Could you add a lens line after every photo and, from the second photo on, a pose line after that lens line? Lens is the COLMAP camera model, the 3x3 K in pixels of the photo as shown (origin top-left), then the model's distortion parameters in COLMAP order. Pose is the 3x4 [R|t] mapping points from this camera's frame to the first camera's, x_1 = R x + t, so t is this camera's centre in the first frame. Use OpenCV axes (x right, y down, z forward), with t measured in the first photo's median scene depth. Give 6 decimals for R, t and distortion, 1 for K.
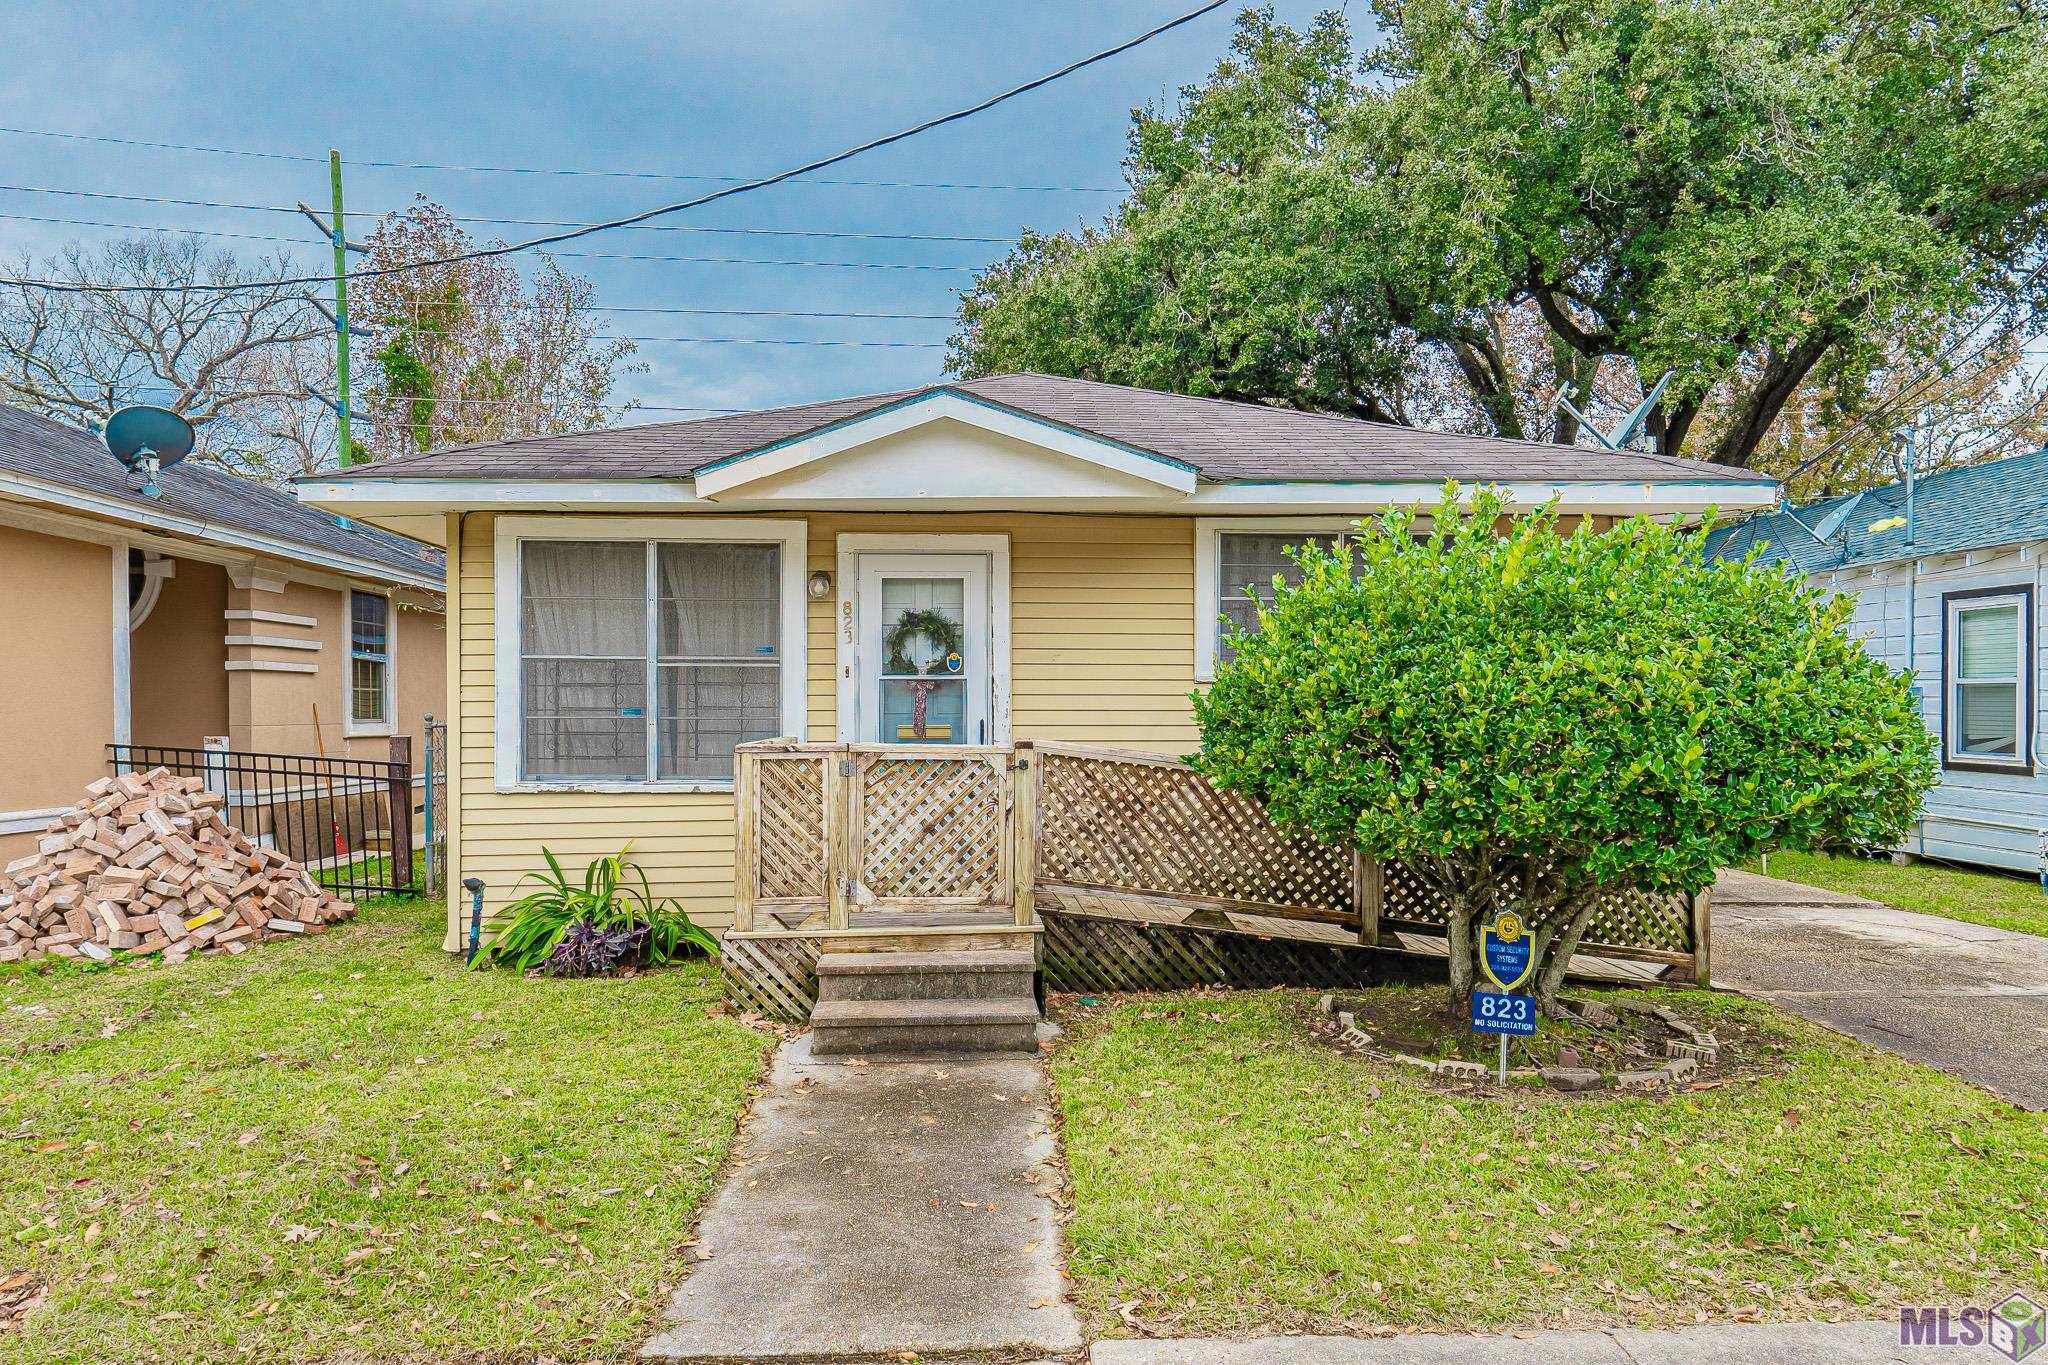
lens RADIAL K [[1364.2, 0, 1033.7], [0, 1364.2, 700.0], [0, 0, 1]] dist [-0.002798, -0.000257]
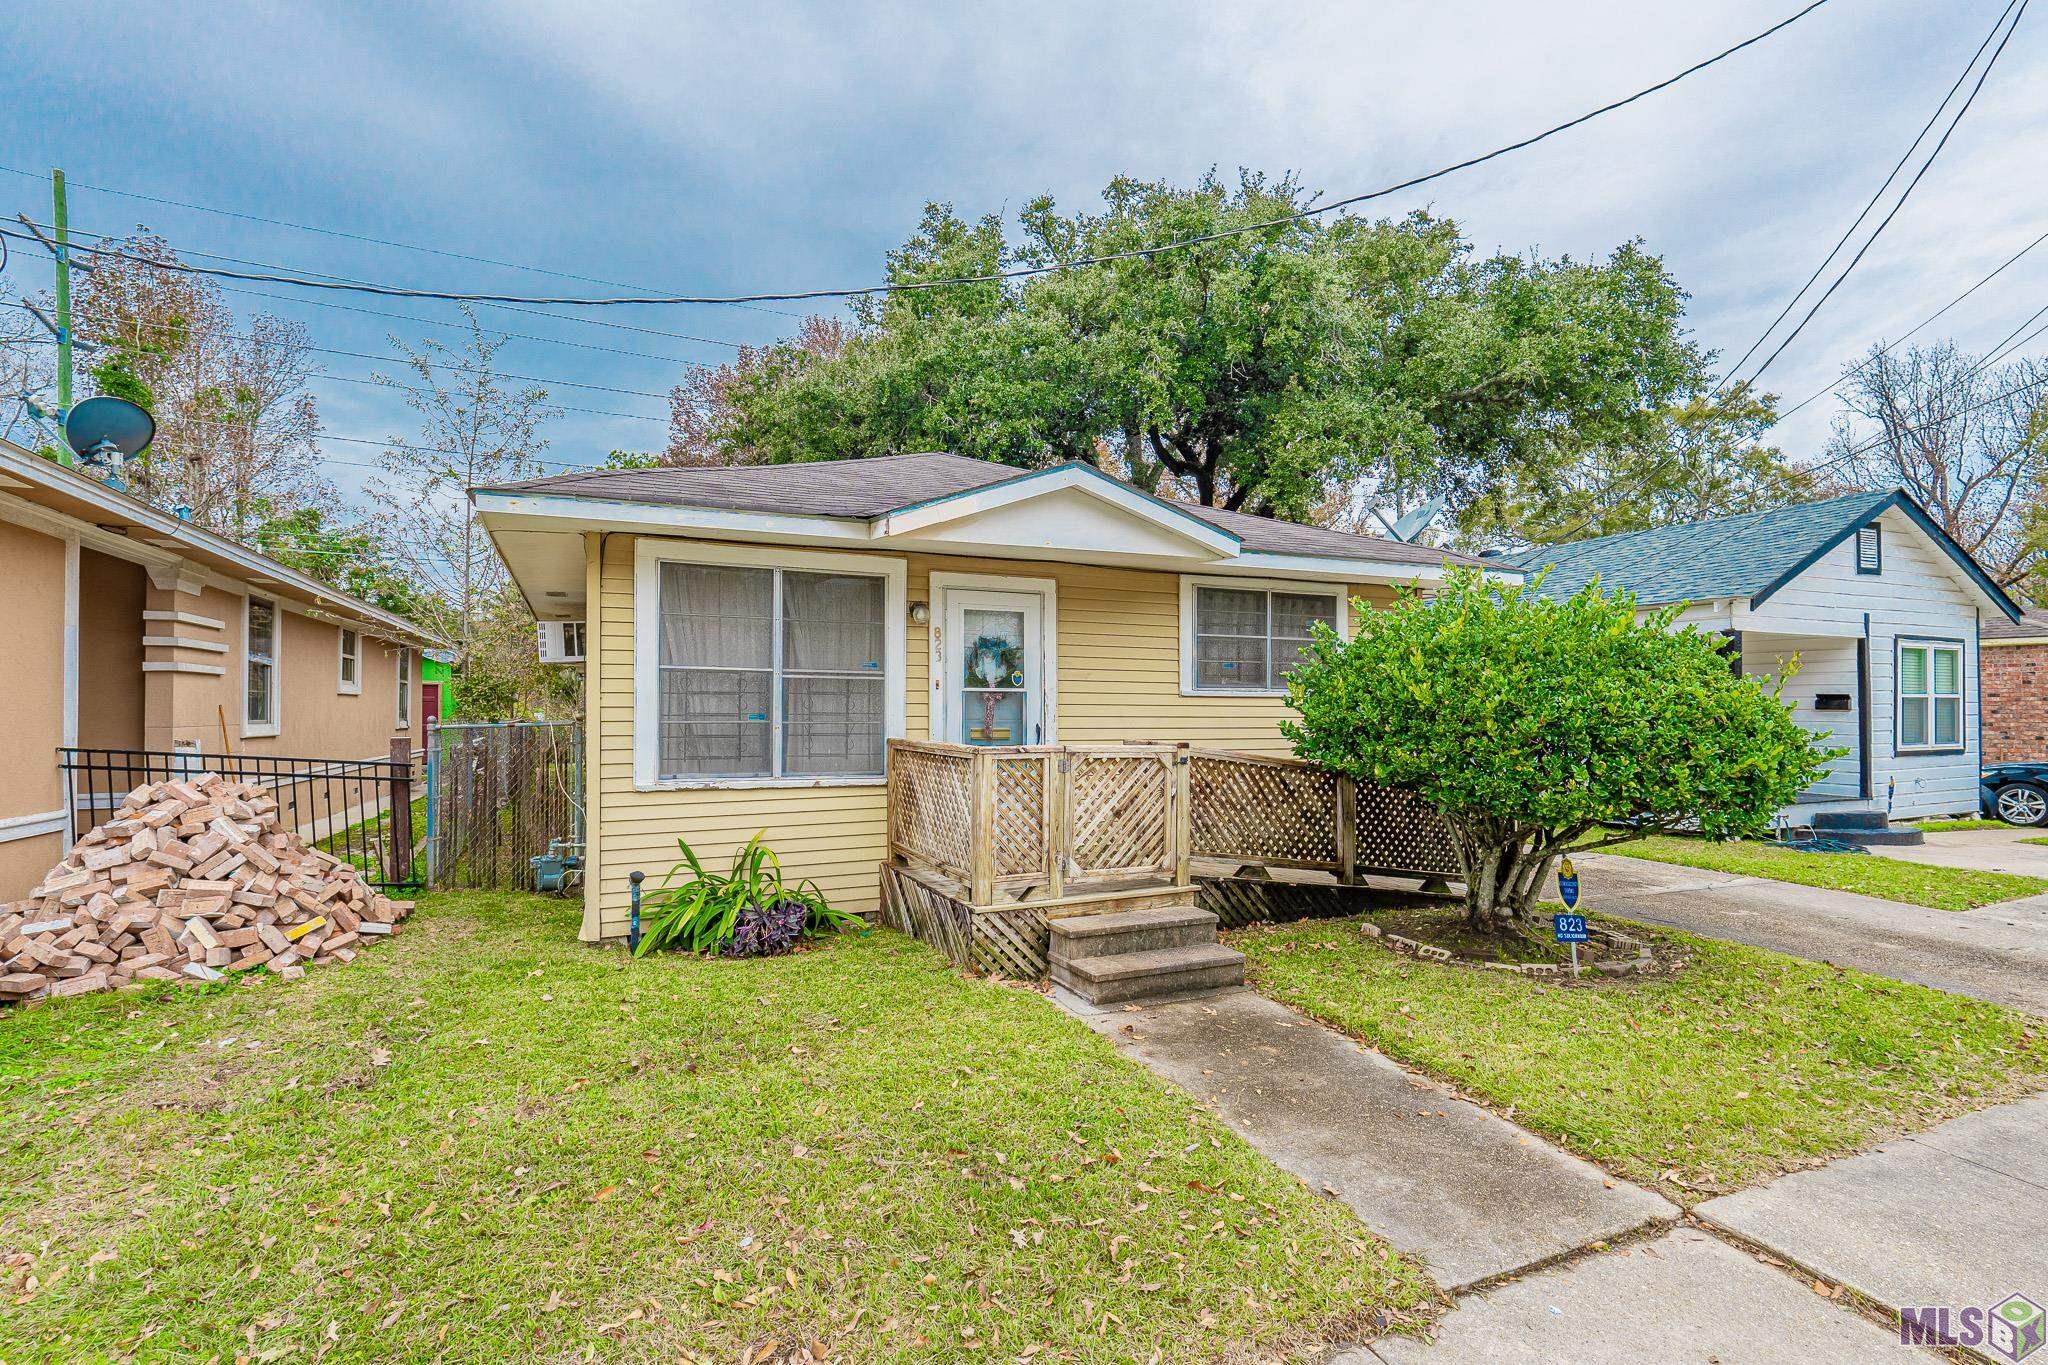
lens RADIAL K [[991.3, 0, 1022.8], [0, 991.3, 683.6], [0, 0, 1]] dist [-0.002903, -0.001076]
pose [[0.930693, 0.014587, 0.365511, -0.391993], [-0.007488, 0.999755, -0.020831, -0.003836], [-0.365725, 0.016650, 0.930574, 0.146956]]
